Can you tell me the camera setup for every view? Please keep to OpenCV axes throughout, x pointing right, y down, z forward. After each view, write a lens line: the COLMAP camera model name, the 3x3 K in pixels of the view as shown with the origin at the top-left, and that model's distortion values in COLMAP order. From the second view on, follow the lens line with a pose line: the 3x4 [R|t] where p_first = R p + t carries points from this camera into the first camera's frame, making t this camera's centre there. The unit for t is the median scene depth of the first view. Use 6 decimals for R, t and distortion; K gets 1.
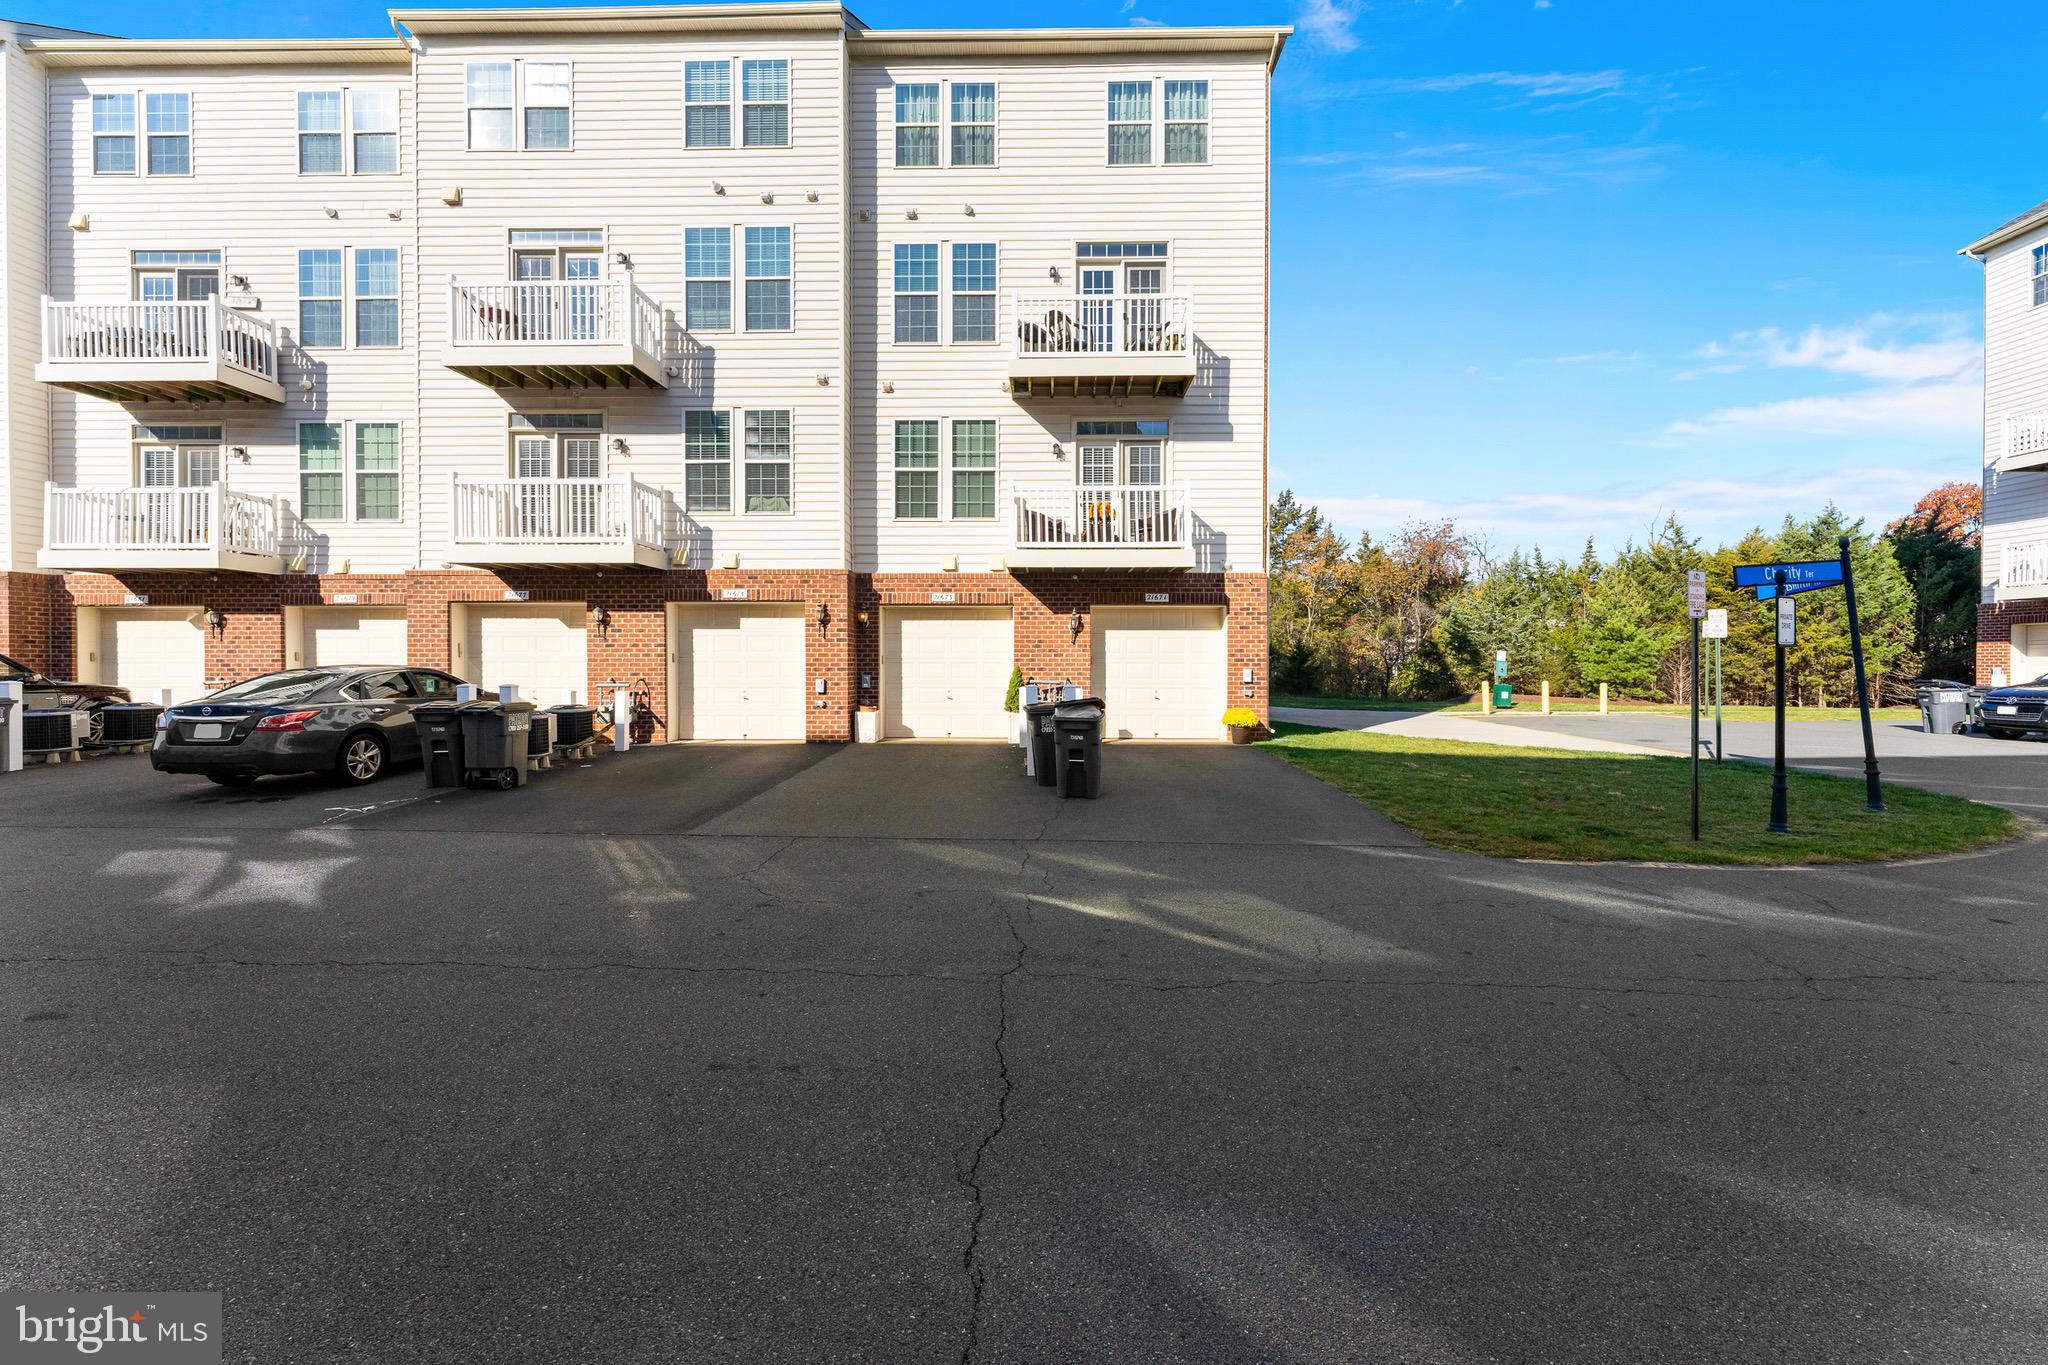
lens RADIAL K [[826.5, 0, 1023.9], [0, 826.5, 674.0], [0, 0, 1]] dist [0.004751, 0.000609]
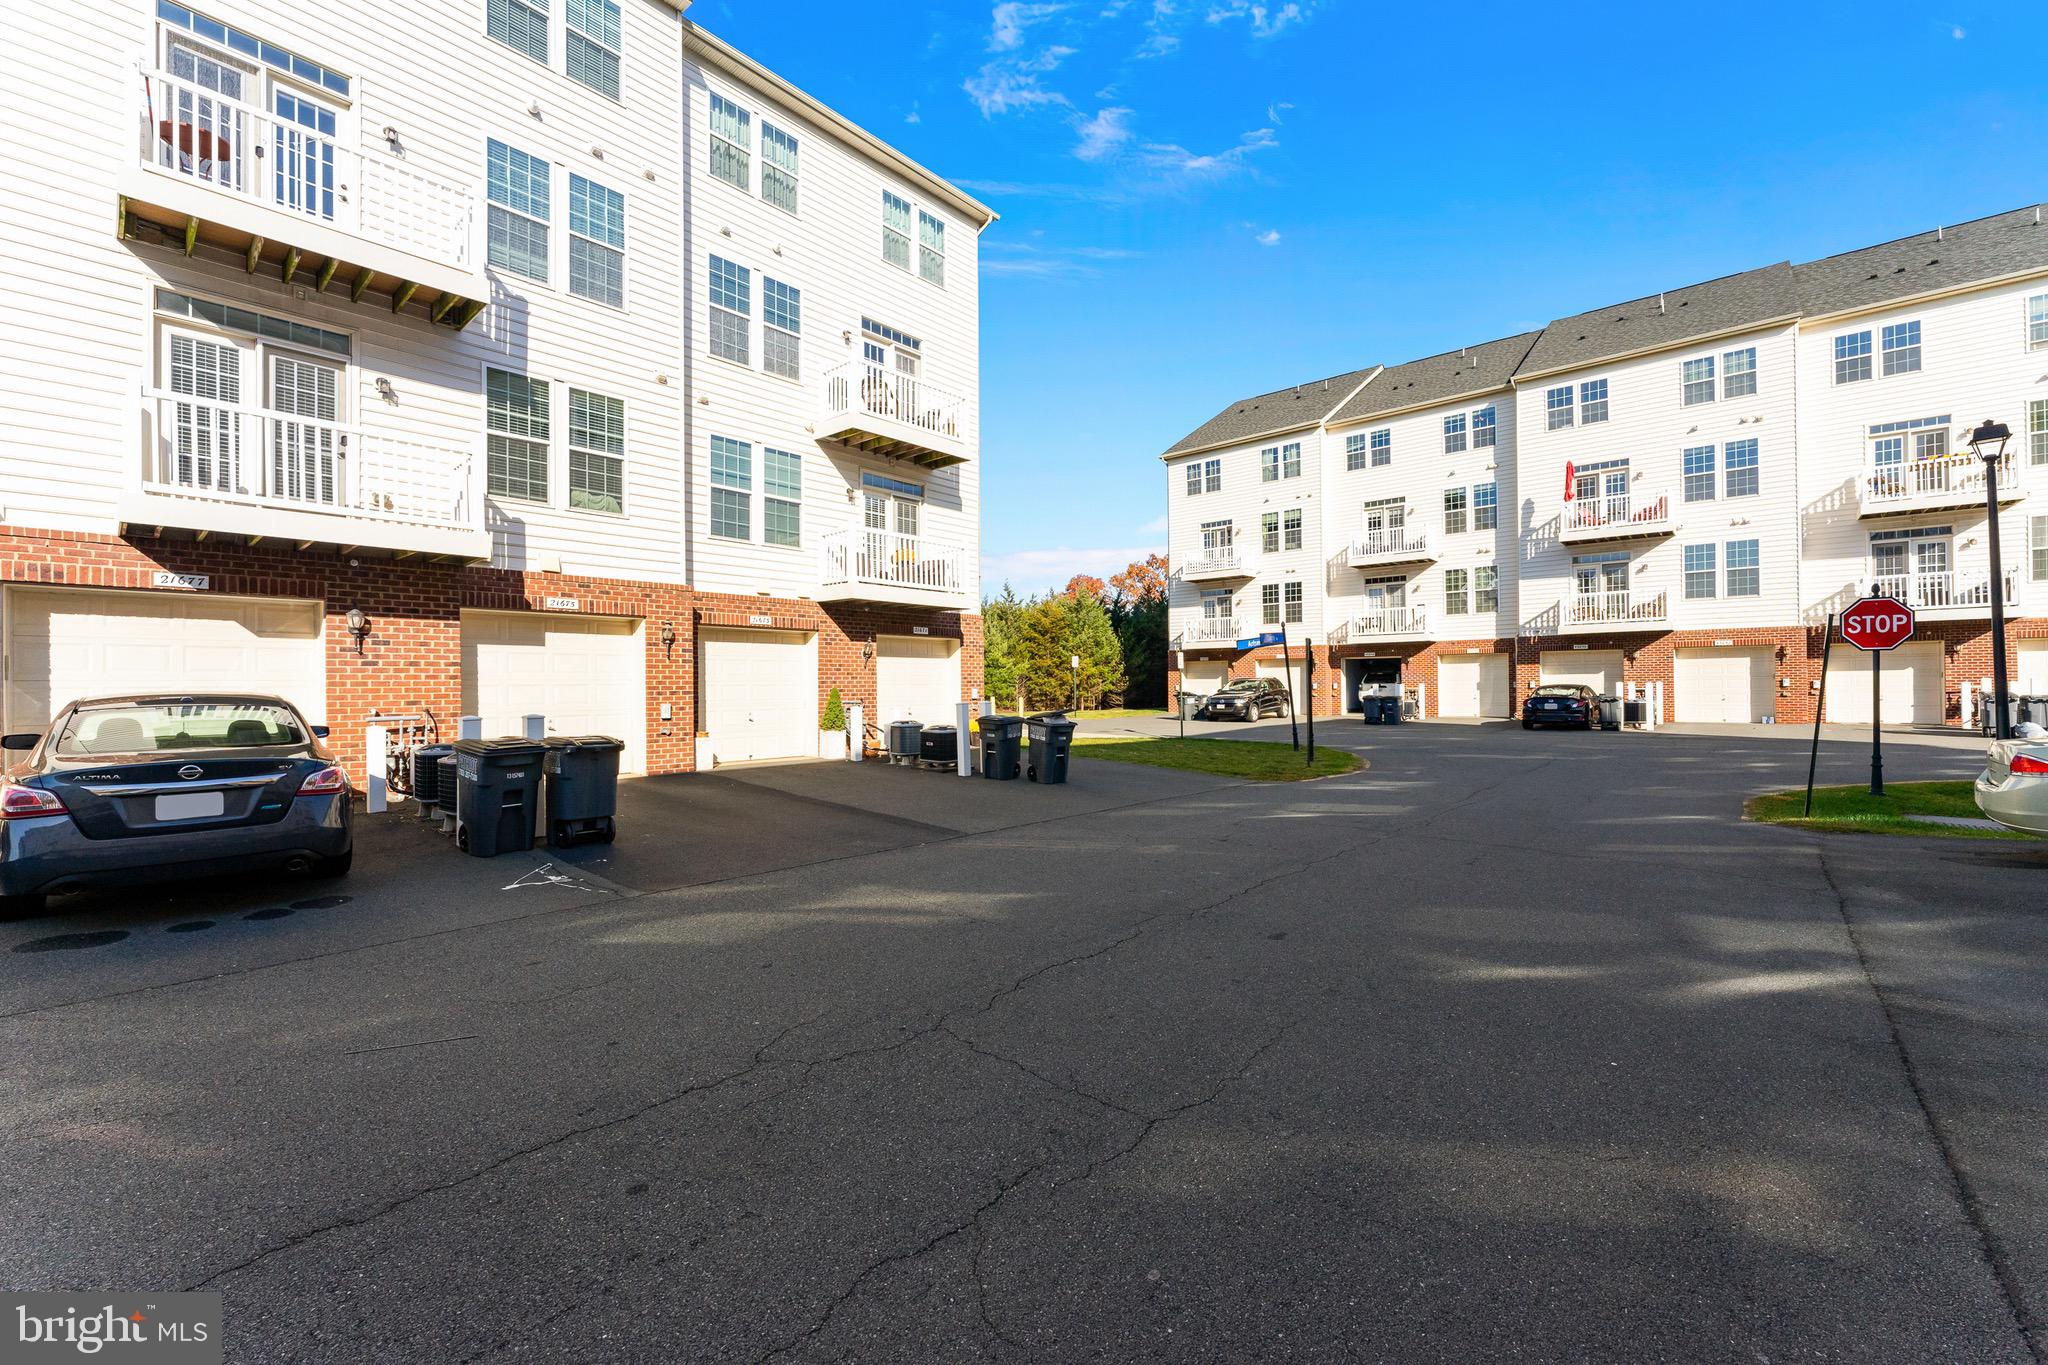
lens RADIAL K [[826.5, 0, 1026.9], [0, 826.5, 681.8], [0, 0, 1]] dist [0.004751, 0.000609]
pose [[0.643720, -0.001803, 0.765259, -0.667460], [0.013966, 0.999858, -0.009392, -0.003760], [-0.765134, 0.016734, 0.643654, 0.103020]]
